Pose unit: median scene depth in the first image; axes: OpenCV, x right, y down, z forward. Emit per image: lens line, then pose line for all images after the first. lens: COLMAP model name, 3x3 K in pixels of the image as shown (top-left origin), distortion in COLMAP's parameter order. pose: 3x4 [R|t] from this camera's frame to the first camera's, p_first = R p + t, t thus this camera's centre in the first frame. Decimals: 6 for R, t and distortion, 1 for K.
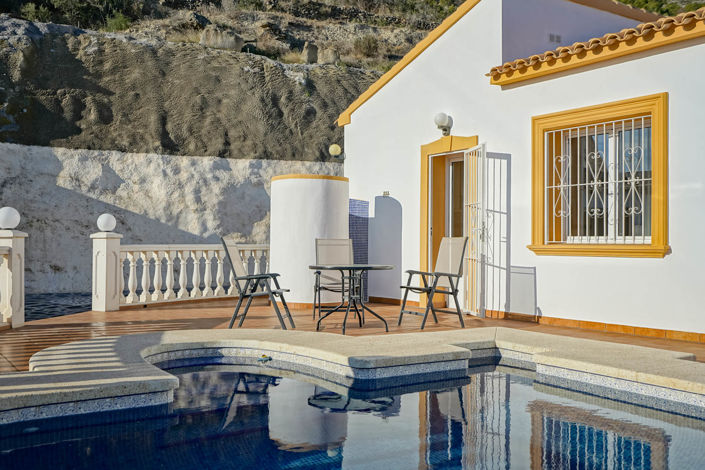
lens RADIAL K [[745.8, 0, 352.5], [0, 745.8, 235.0], [0, 0, 1]] dist [-0.019135, -0.014970]
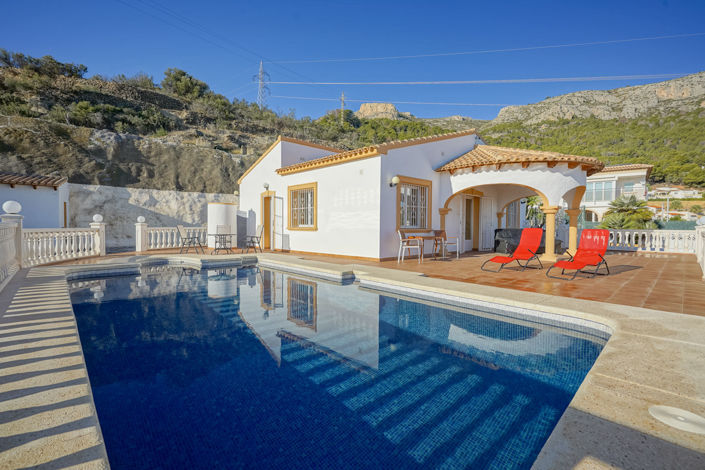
lens RADIAL K [[323.2, 0, 352.5], [0, 323.2, 235.0], [0, 0, 1]] dist [-0.019474, -0.000237]
pose [[0.980774, -0.004610, 0.195093, 0.115842], [-0.002740, 0.999297, 0.037391, -0.002900], [-0.195128, -0.037207, 0.980072, -0.180097]]
